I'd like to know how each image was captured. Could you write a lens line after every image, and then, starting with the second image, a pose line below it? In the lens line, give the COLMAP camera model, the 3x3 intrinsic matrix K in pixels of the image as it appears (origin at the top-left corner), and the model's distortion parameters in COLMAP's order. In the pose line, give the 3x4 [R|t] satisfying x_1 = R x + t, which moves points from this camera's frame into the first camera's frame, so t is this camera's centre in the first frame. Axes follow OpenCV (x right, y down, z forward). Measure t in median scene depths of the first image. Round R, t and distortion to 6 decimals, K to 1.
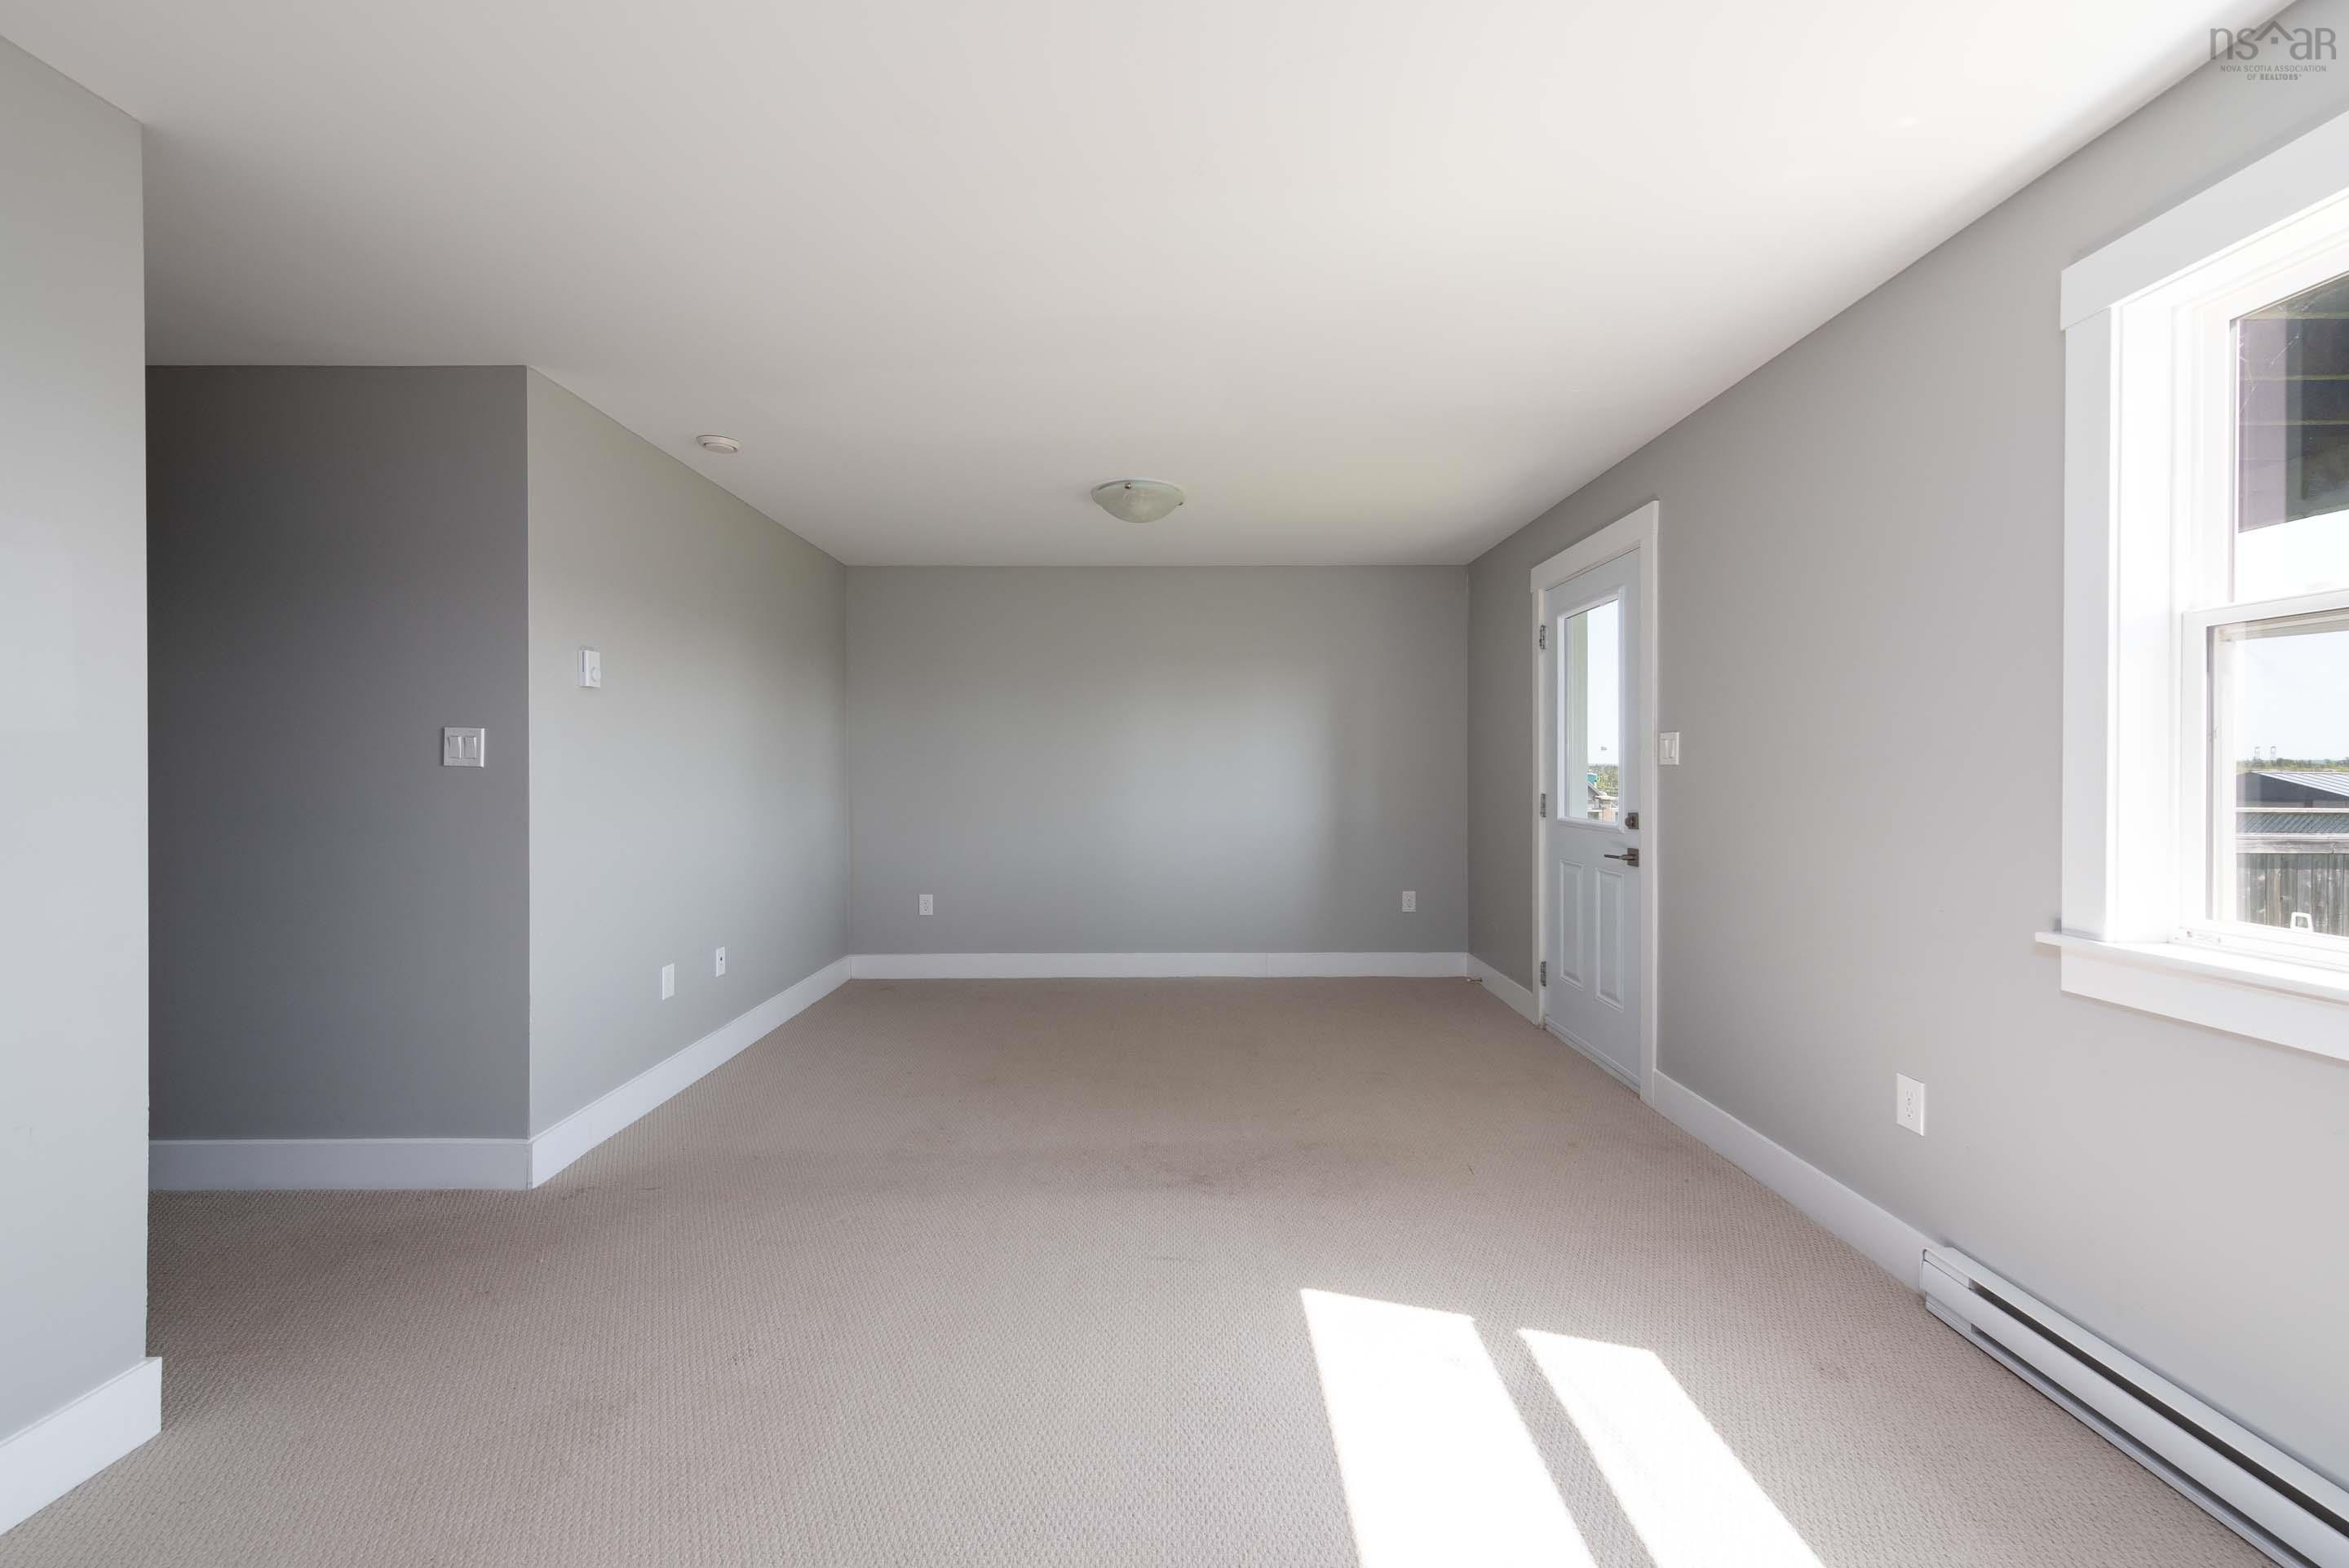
lens RADIAL K [[861.9, 0, 1173.5], [0, 861.9, 773.3], [0, 0, 1]] dist [0.000482, 0.000068]
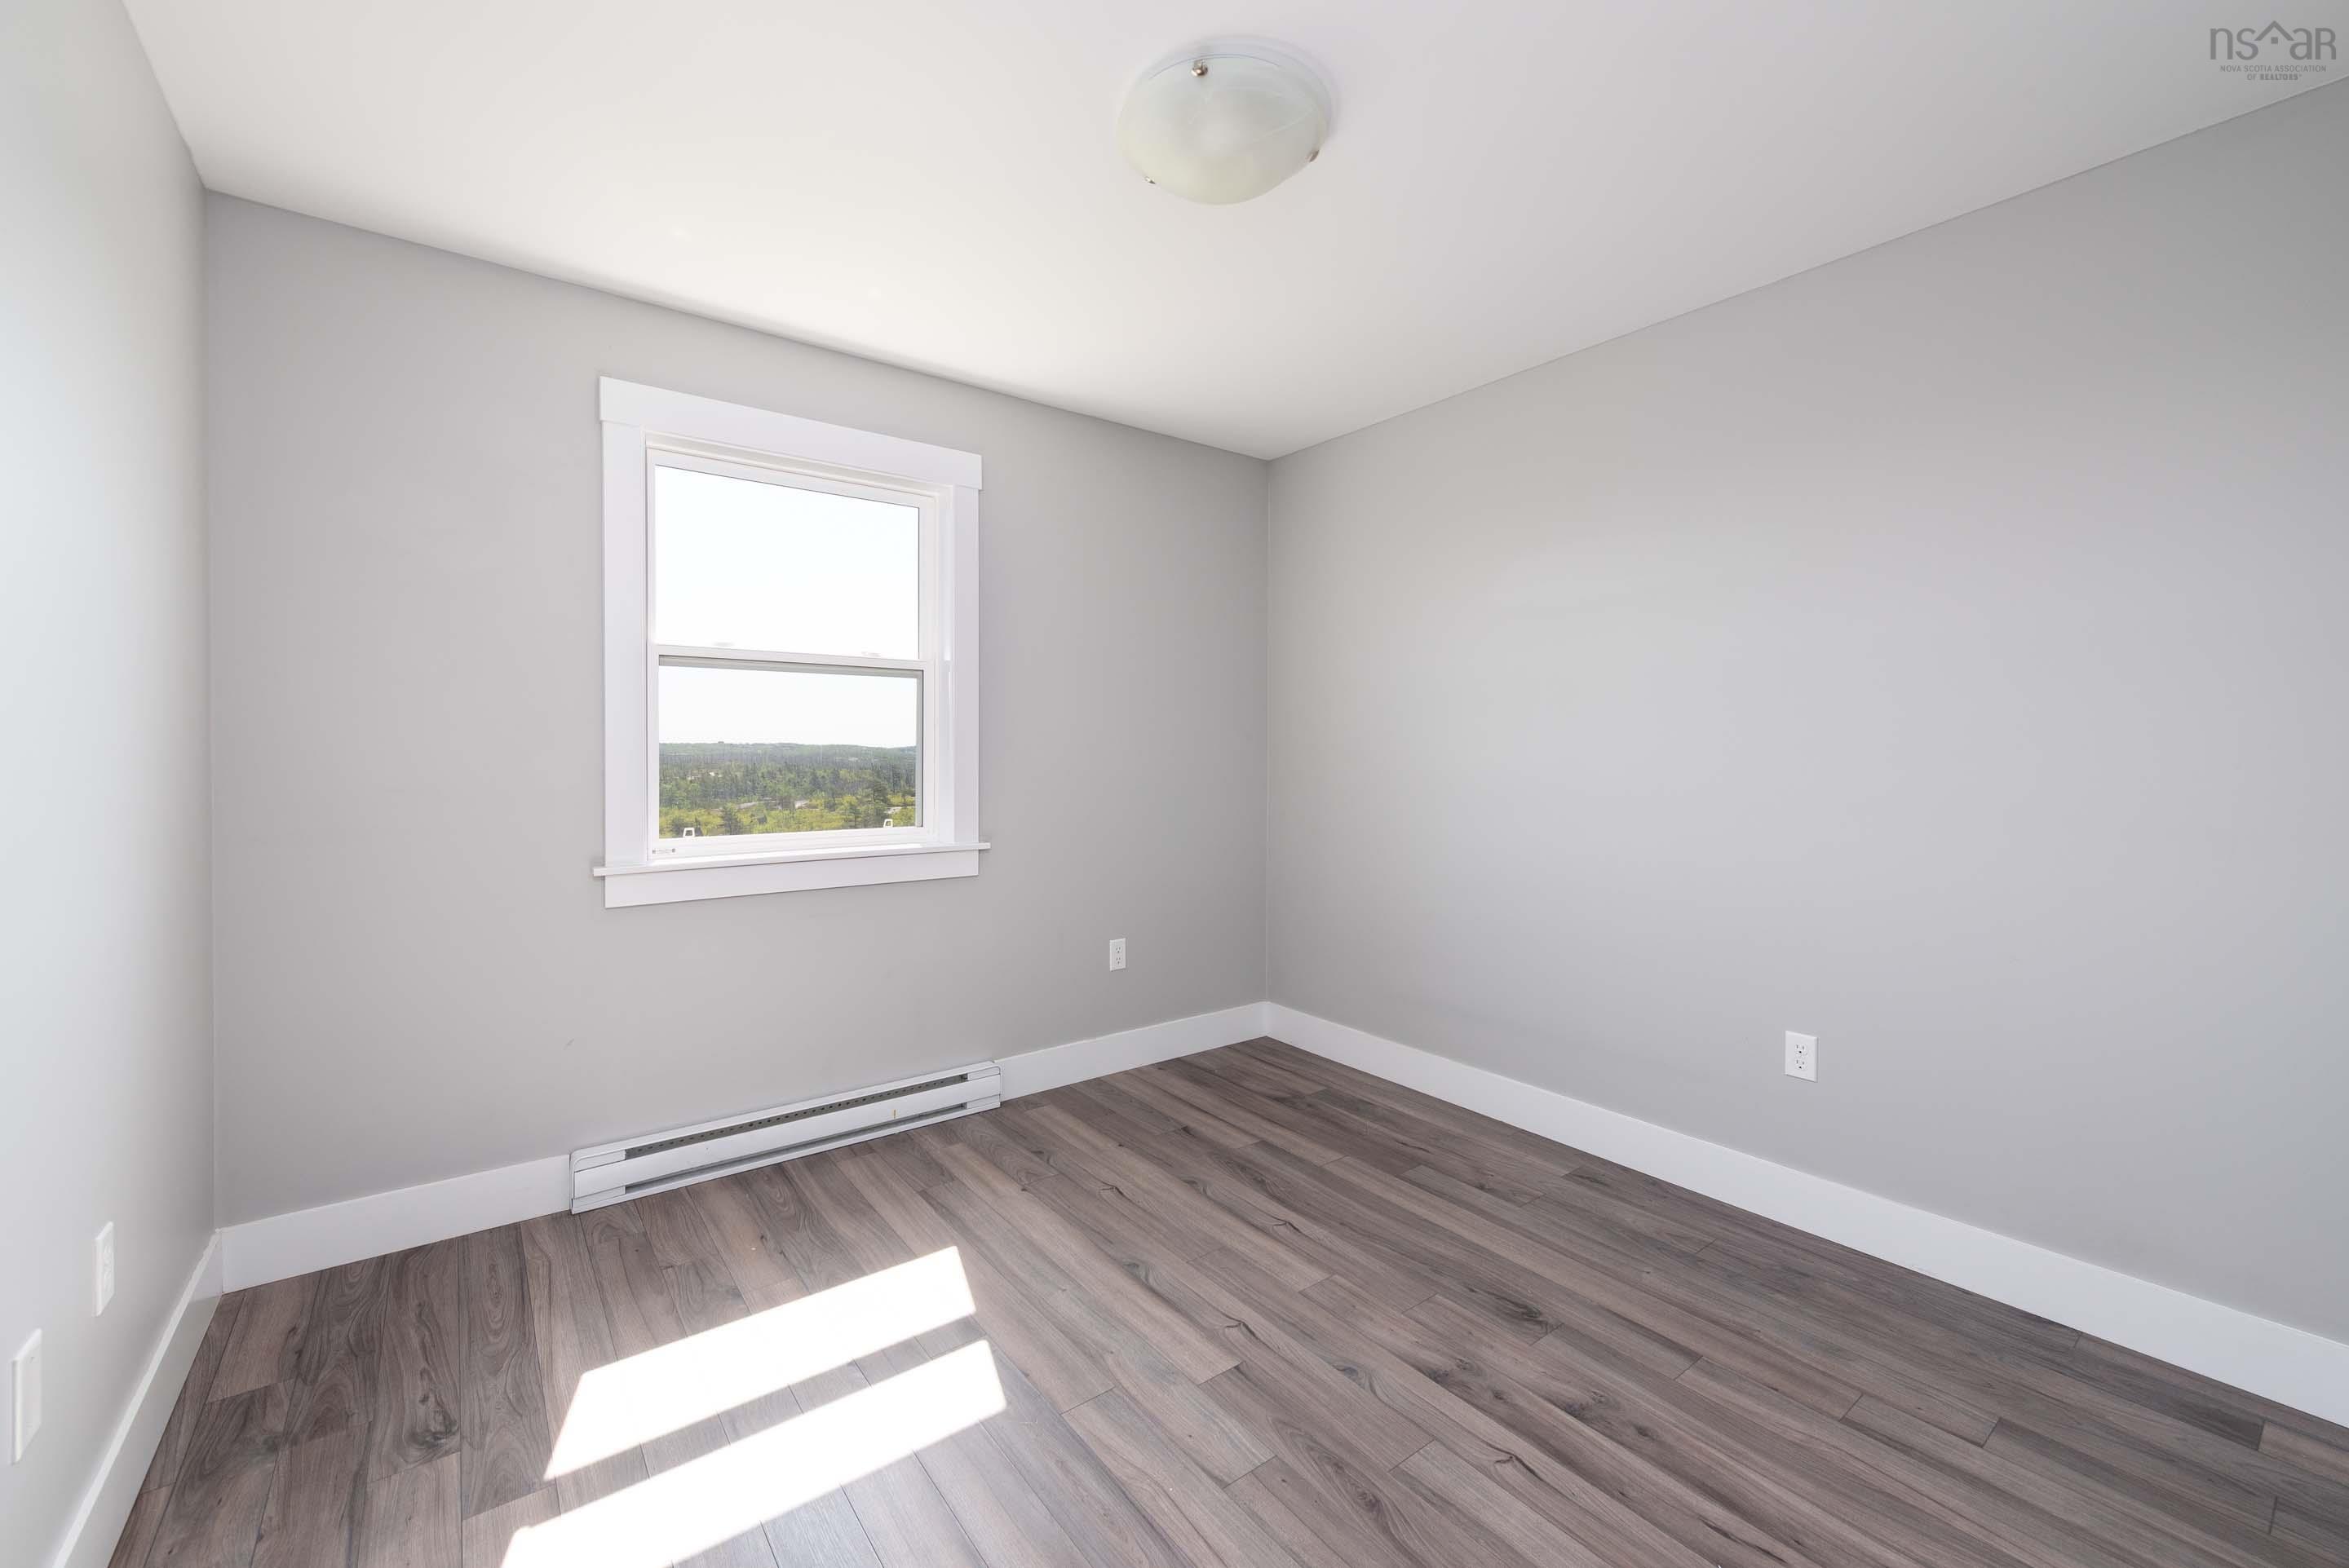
lens RADIAL K [[933.4, 0, 1179.8], [0, 933.4, 749.7], [0, 0, 1]] dist [-0.000783, -0.000119]
pose [[-0.616697, -0.006454, 0.787174, -0.713363], [0.000302, 0.999964, 0.008435, -0.009988], [-0.787200, 0.005440, -0.616673, 1.249514]]
